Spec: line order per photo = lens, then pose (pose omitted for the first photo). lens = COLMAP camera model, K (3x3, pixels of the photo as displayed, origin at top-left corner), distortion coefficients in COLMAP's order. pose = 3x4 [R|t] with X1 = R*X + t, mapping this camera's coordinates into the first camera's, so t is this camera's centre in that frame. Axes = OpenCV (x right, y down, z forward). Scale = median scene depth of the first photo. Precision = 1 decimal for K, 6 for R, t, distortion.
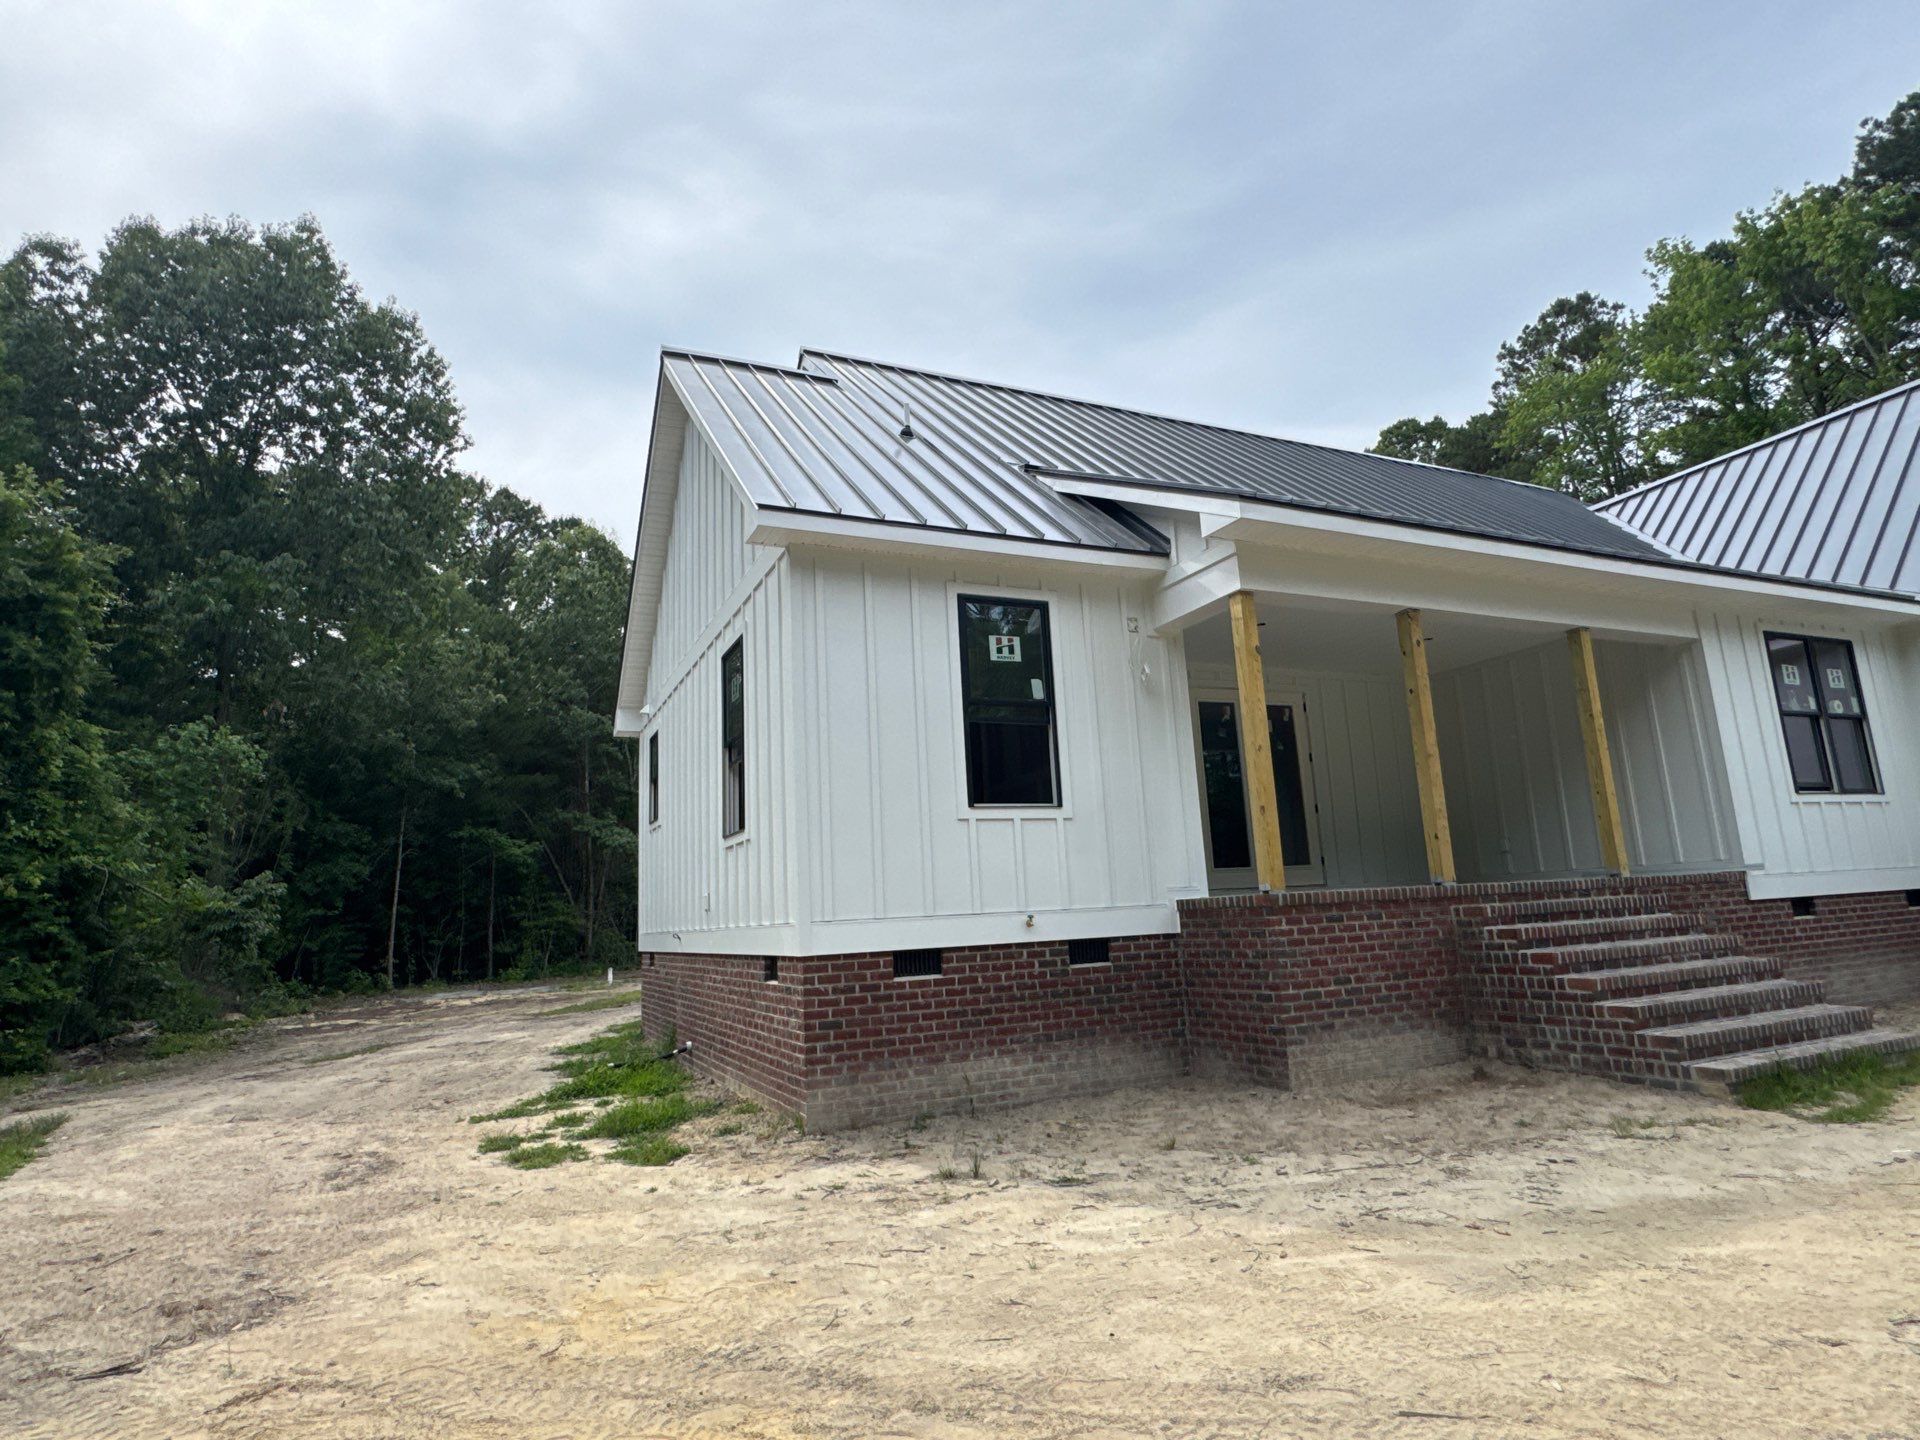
lens RADIAL K [[1066.1, 0, 956.6], [0, 1066.1, 726.9], [0, 0, 1]] dist [-0.000791, -0.002058]
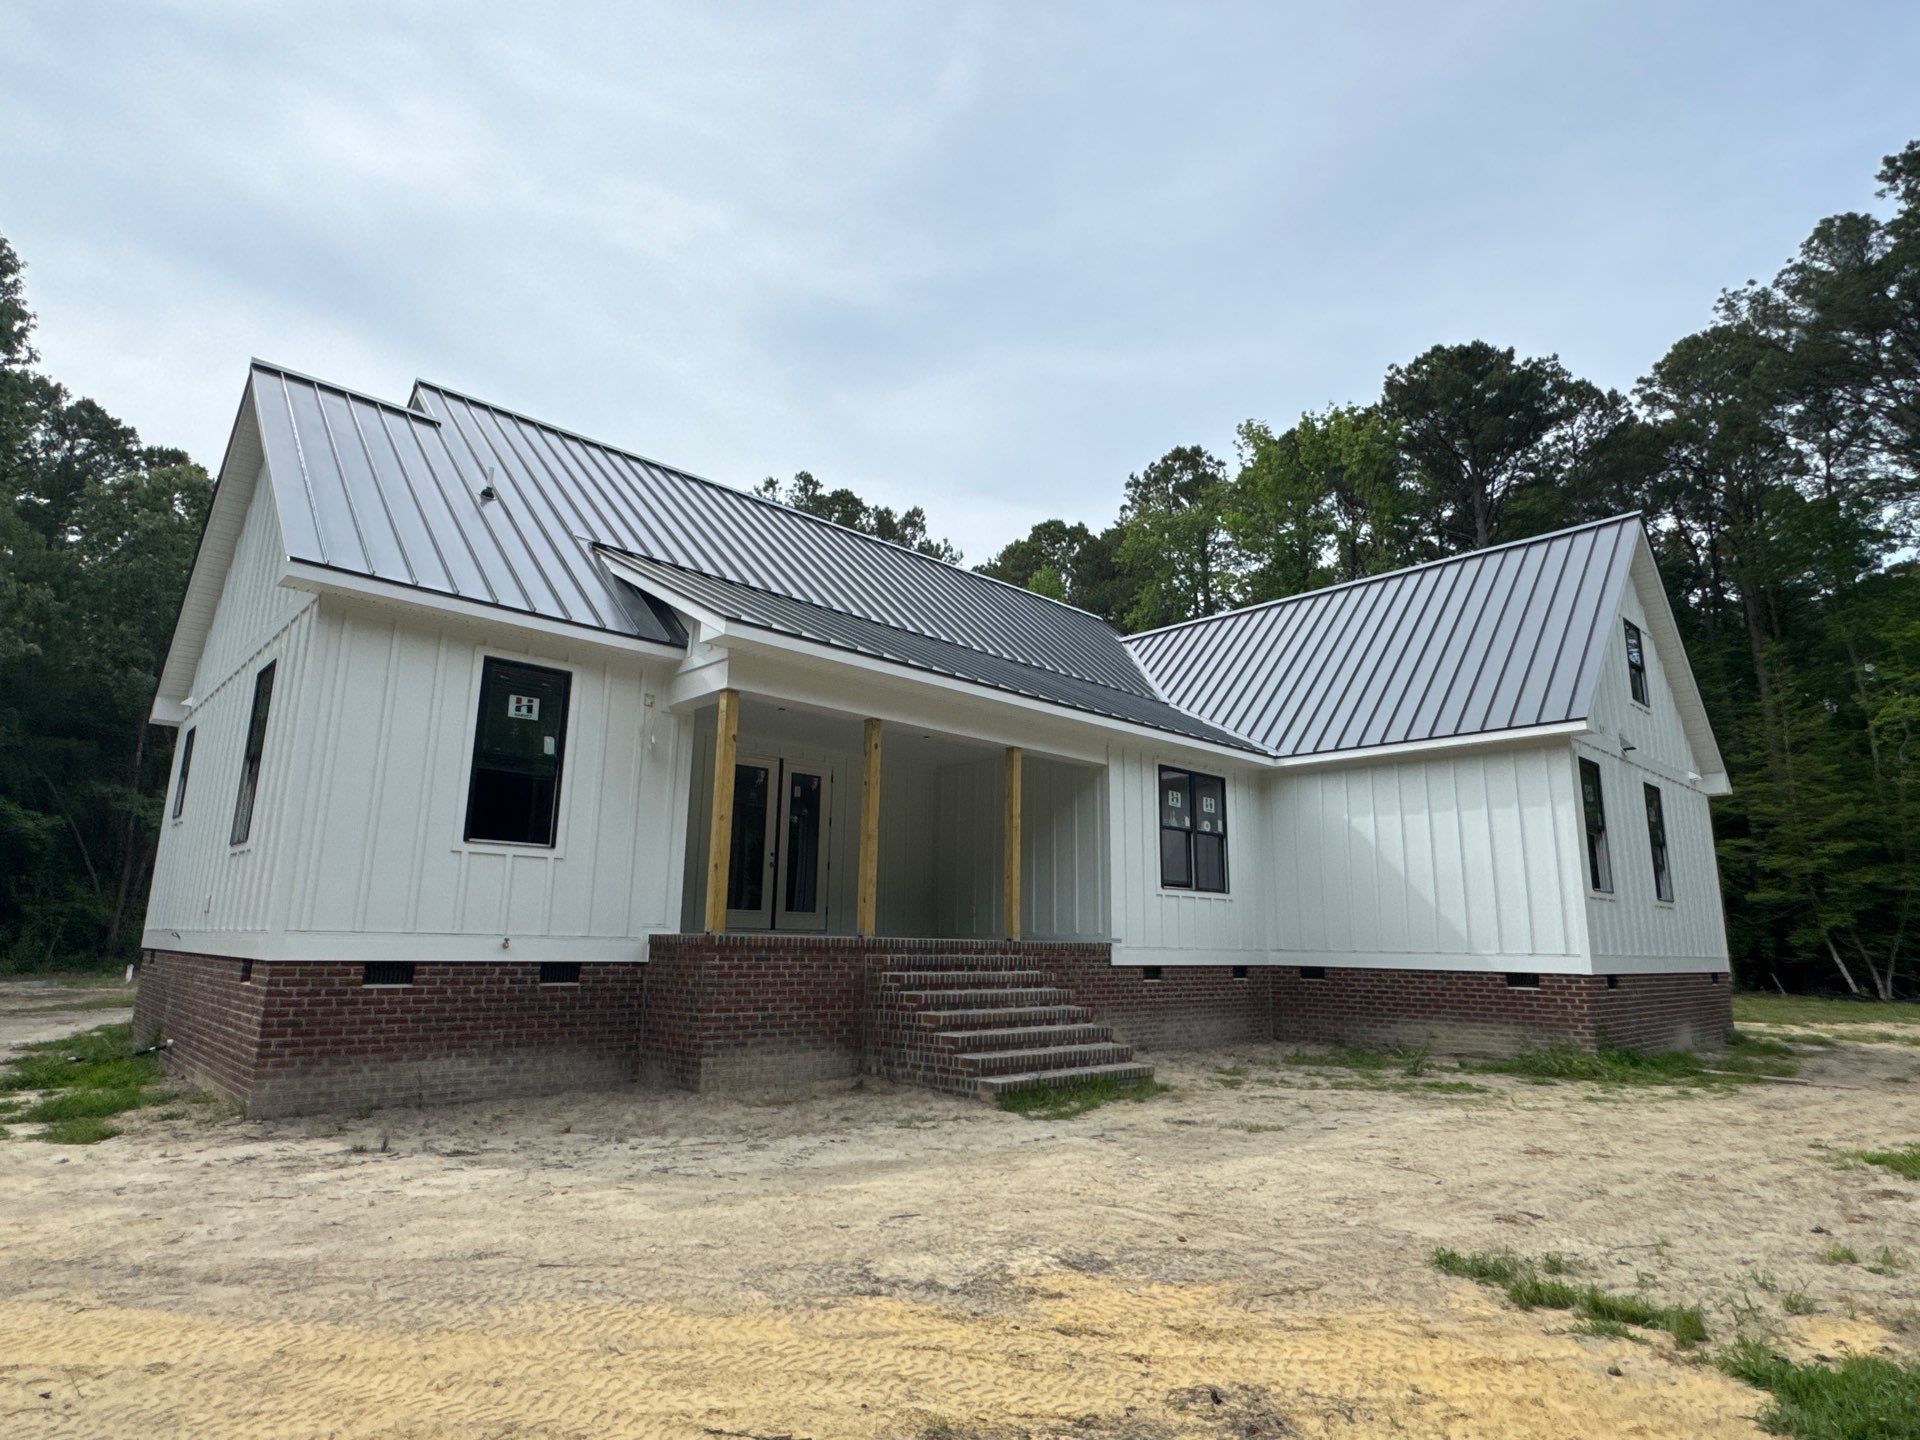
lens RADIAL K [[1064.8, 0, 966.1], [0, 1064.8, 723.3], [0, 0, 1]] dist [-0.006125, 0.001665]
pose [[0.943579, 0.131065, 0.304107, 0.144384], [-0.121249, 0.991310, -0.051030, -0.053965], [-0.308152, 0.011278, 0.951270, -0.244391]]
